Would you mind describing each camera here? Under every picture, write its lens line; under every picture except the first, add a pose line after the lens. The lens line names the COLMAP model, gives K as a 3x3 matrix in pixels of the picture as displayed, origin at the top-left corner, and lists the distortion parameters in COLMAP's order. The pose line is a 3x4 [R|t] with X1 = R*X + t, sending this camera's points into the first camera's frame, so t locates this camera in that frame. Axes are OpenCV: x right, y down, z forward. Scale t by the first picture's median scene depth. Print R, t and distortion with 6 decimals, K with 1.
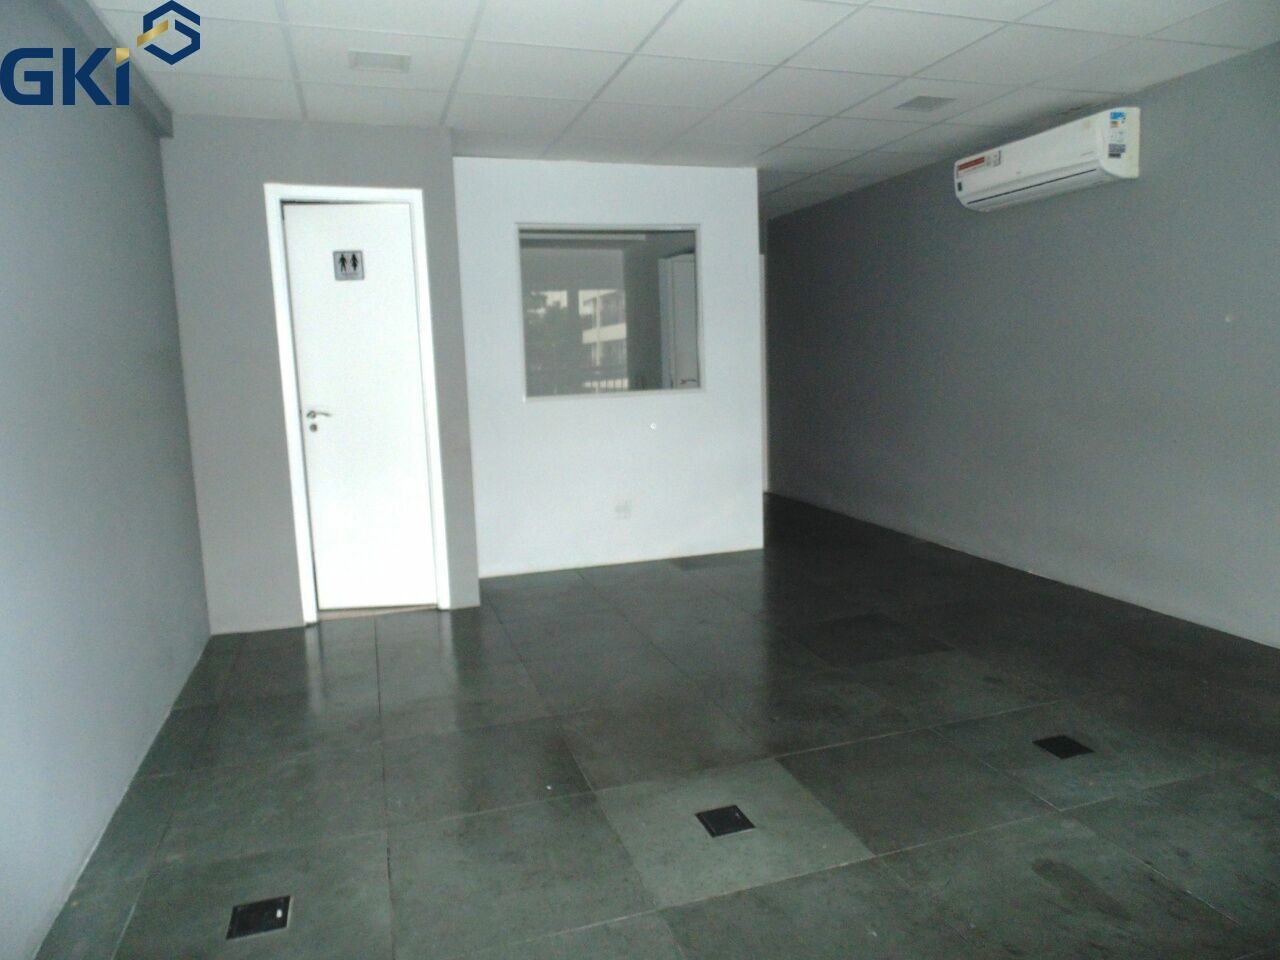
lens RADIAL K [[851.6, 0, 648.3], [0, 851.6, 480.1], [0, 0, 1]] dist [-0.013974, -0.002193]
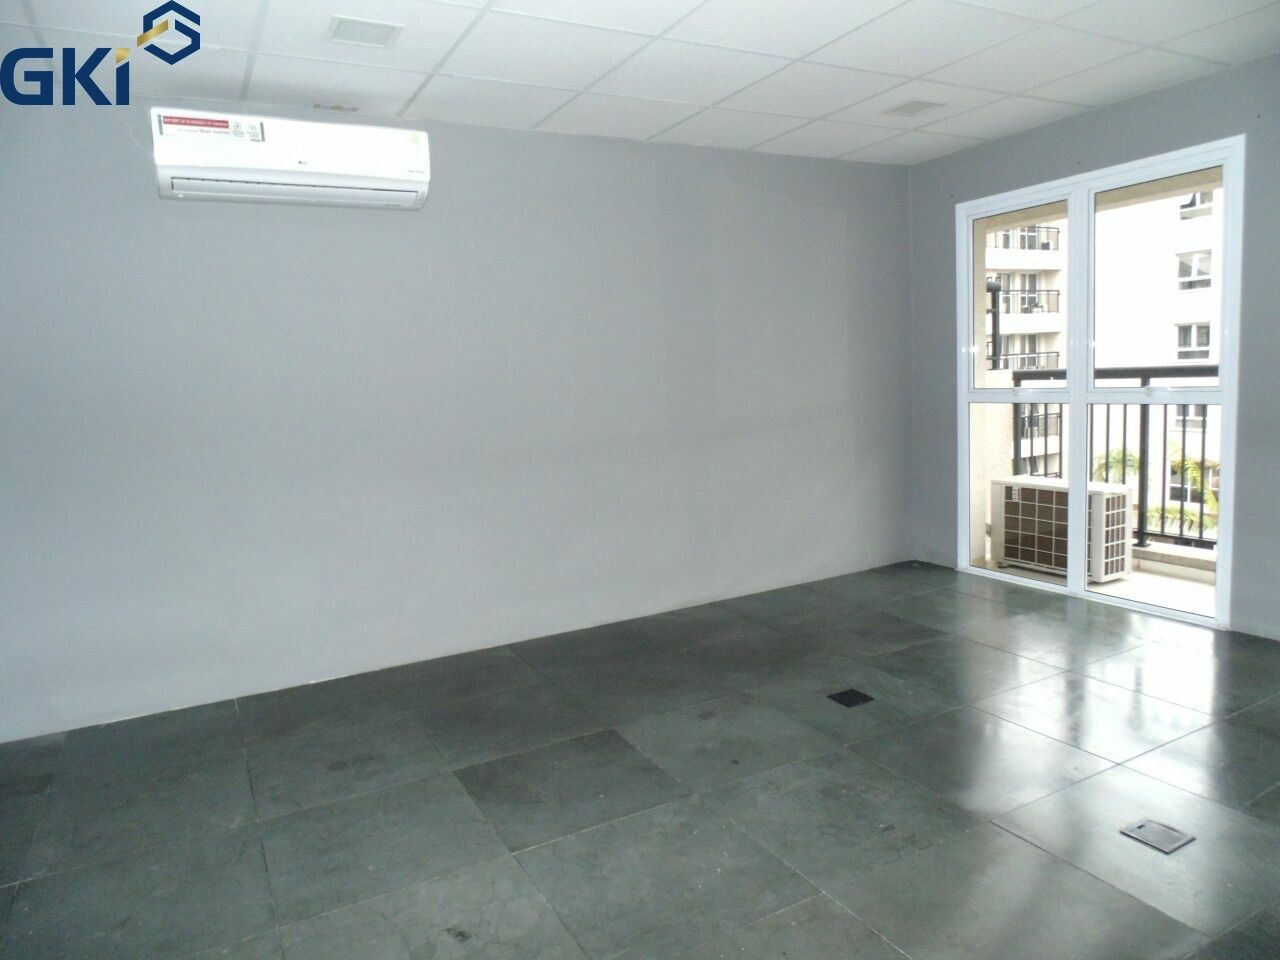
lens RADIAL K [[851.6, 0, 648.3], [0, 851.6, 480.1], [0, 0, 1]] dist [-0.013974, -0.002193]
pose [[-0.176650, -0.083127, 0.980757, -0.396523], [0.192696, 0.974225, 0.117281, -0.117776], [-0.965227, 0.209706, -0.156078, 0.900136]]
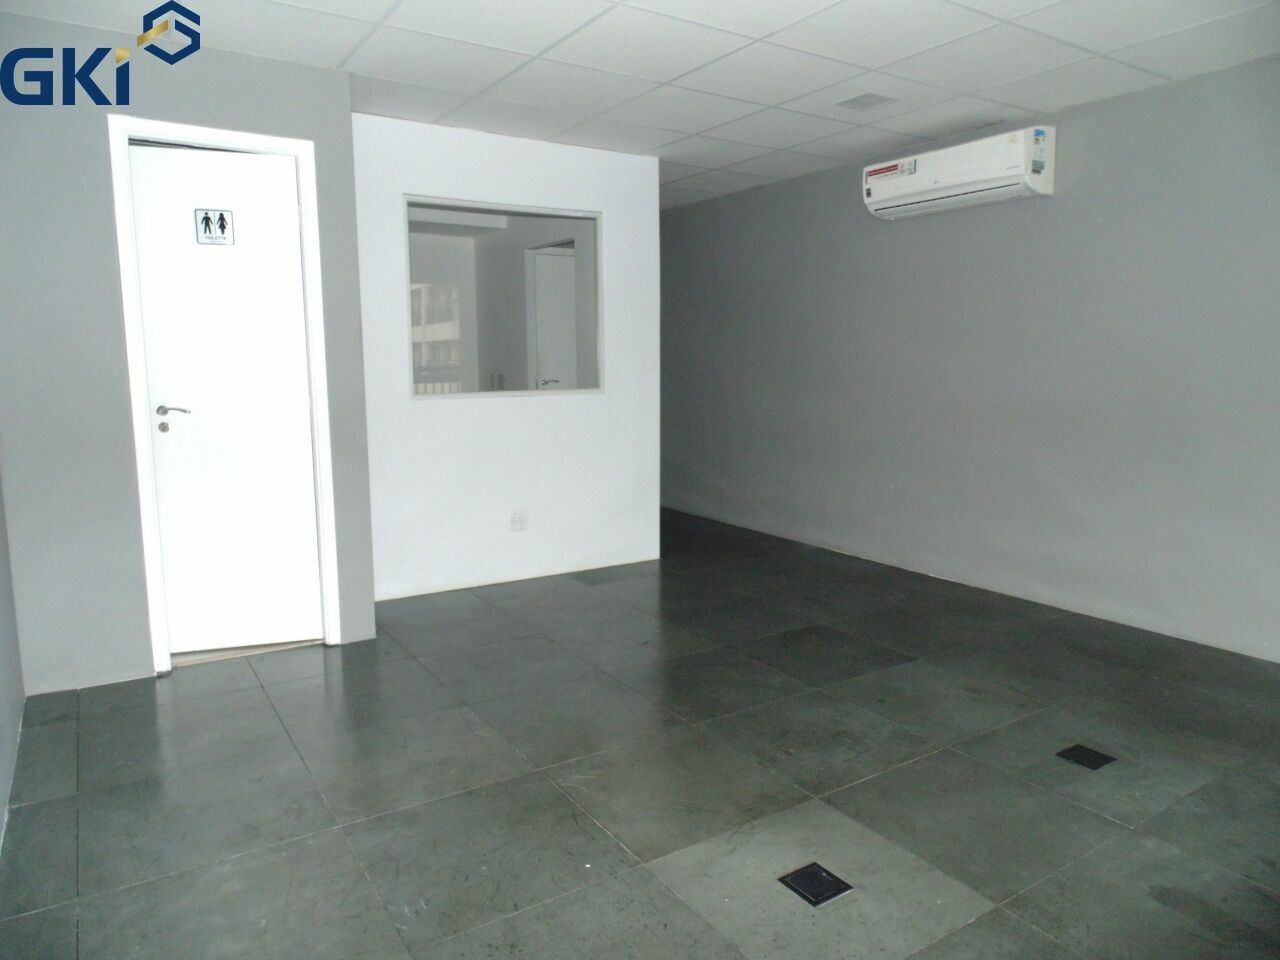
lens RADIAL K [[851.6, 0, 648.3], [0, 851.6, 480.1], [0, 0, 1]] dist [-0.013974, -0.002193]
pose [[0.965728, -0.006242, 0.259479, -0.164488], [0.007929, 0.999954, -0.005456, -0.003851], [-0.259433, 0.007326, 0.965733, 0.114639]]
